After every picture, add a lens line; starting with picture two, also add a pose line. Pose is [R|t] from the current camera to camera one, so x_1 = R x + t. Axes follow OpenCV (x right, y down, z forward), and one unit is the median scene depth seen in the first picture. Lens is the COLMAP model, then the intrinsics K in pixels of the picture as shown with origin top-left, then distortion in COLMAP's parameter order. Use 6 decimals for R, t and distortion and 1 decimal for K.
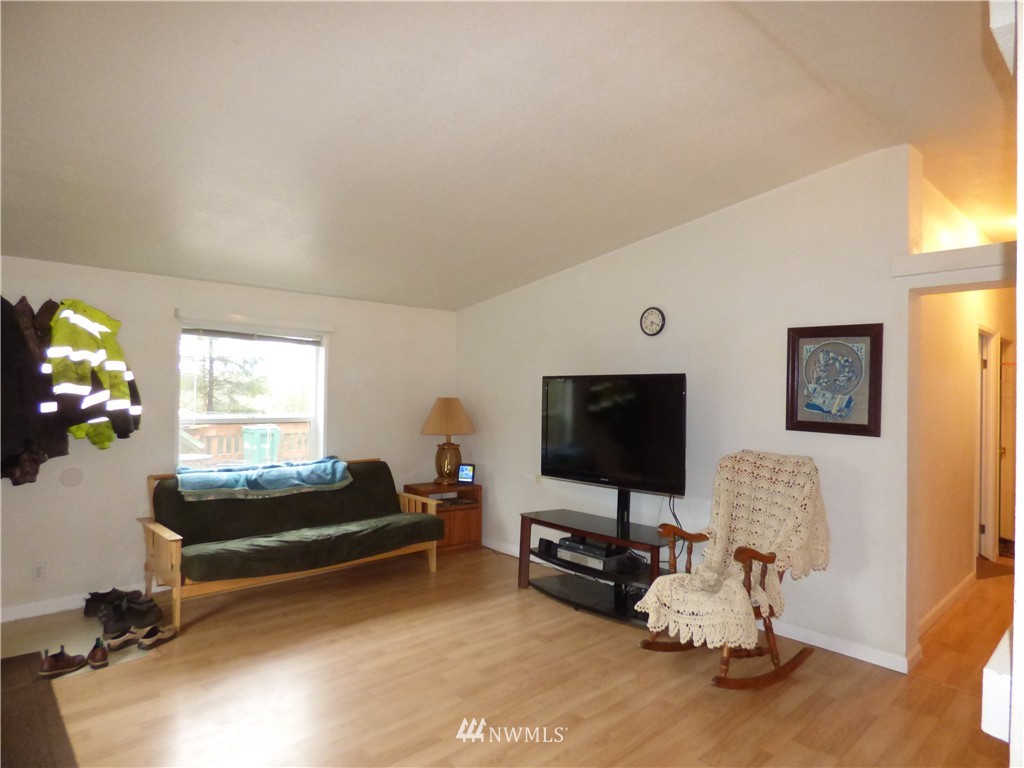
lens RADIAL K [[614.0, 0, 520.9], [0, 614.0, 382.6], [0, 0, 1]] dist [-0.002095, -0.001052]
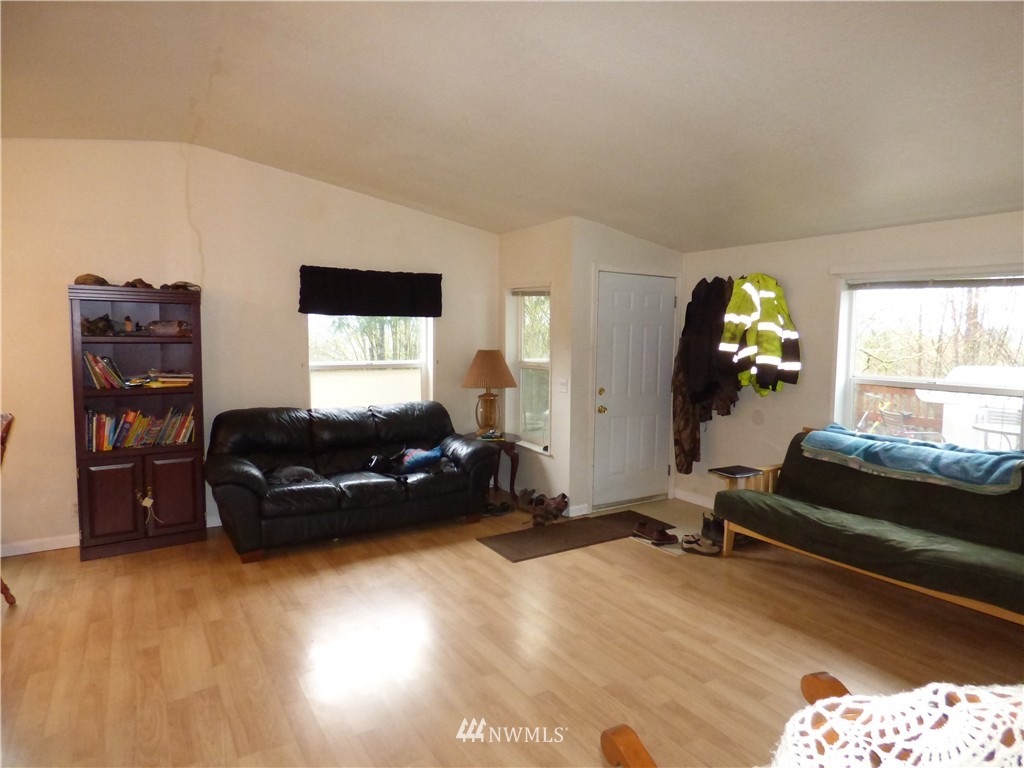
lens RADIAL K [[614.0, 0, 520.9], [0, 614.0, 382.6], [0, 0, 1]] dist [-0.002095, -0.001052]
pose [[-0.176952, 0.063330, -0.982180, 0.556683], [0.002046, 0.997949, 0.063978, 0.003570], [0.984217, 0.009312, -0.176719, 0.726925]]
